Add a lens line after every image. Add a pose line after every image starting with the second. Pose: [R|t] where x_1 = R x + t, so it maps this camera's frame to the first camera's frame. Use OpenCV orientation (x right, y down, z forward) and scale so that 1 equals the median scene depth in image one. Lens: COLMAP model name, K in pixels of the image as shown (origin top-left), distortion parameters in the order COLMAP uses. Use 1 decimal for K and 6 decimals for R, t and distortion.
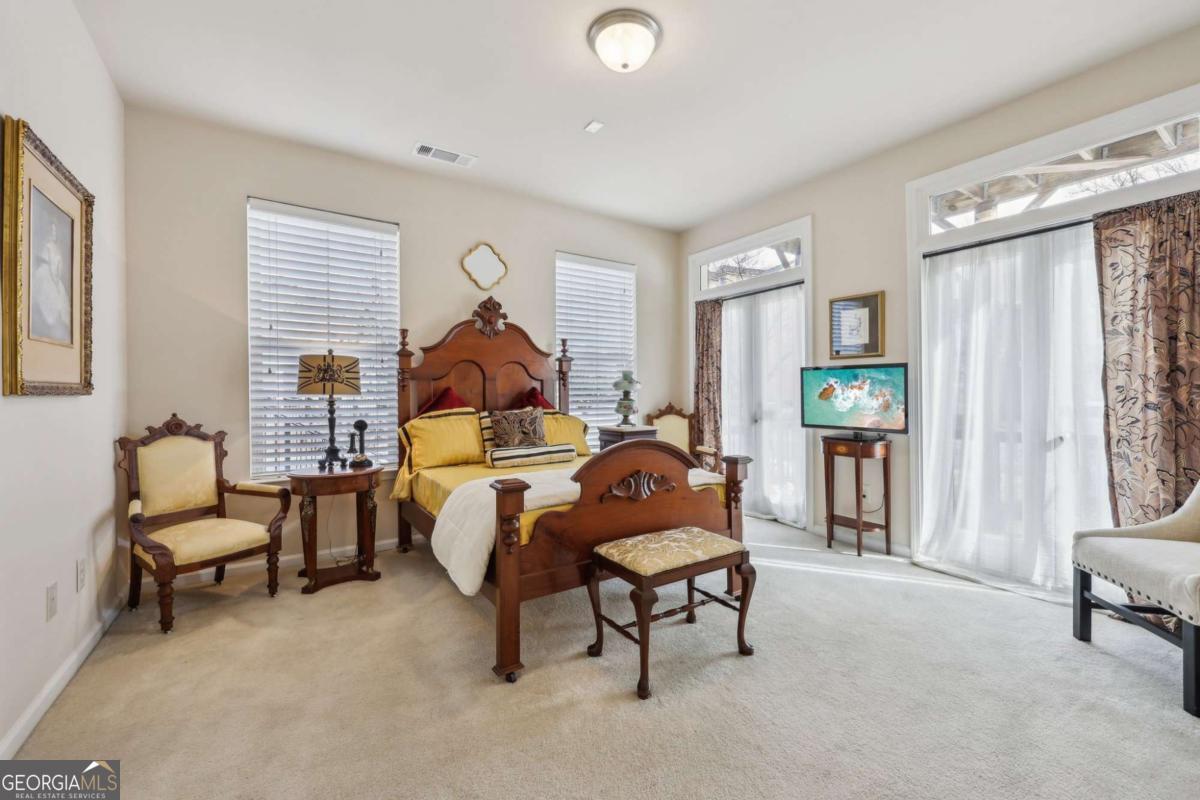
lens RADIAL K [[489.7, 0, 598.3], [0, 489.7, 394.0], [0, 0, 1]] dist [-0.002691, -0.000065]
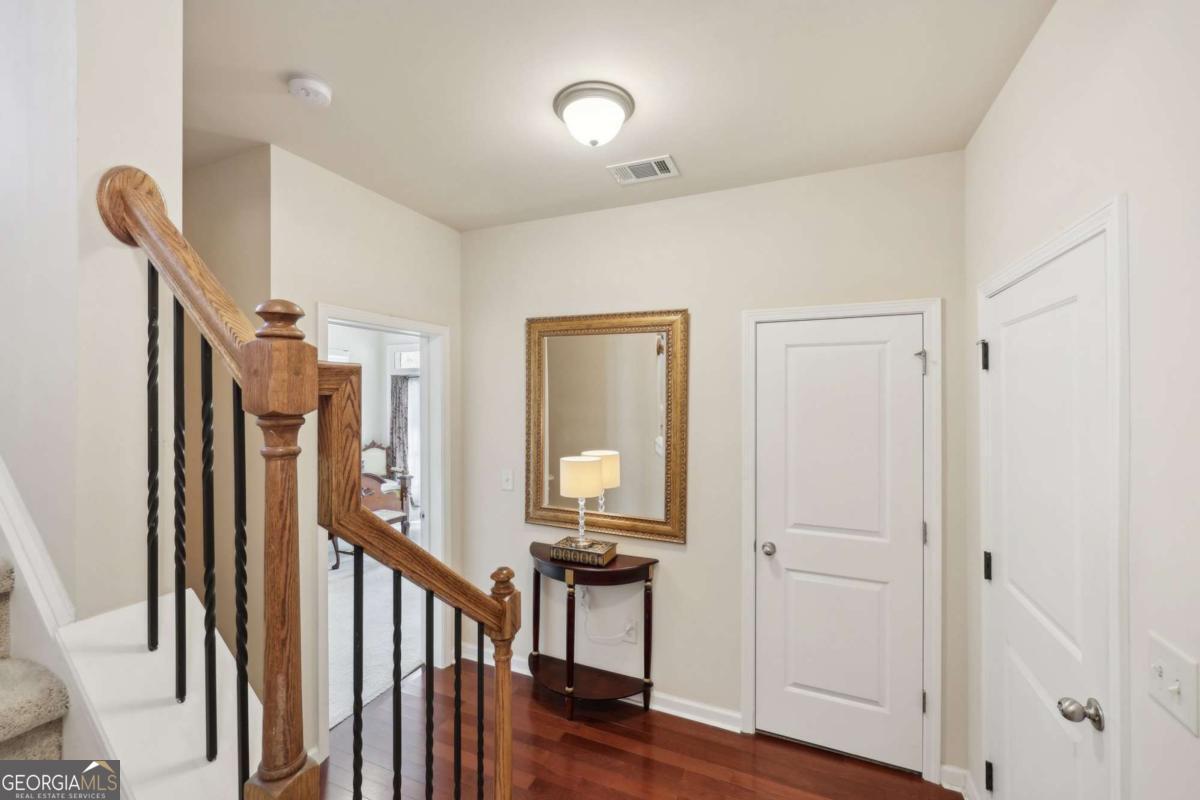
lens RADIAL K [[489.7, 0, 599.6], [0, 489.7, 398.5], [0, 0, 1]] dist [-0.002691, -0.000065]
pose [[0.840060, 0.003313, 0.542484, -0.095204], [-0.004259, 0.999991, 0.000488, -0.122012], [-0.542477, -0.002720, 0.840066, -0.710652]]
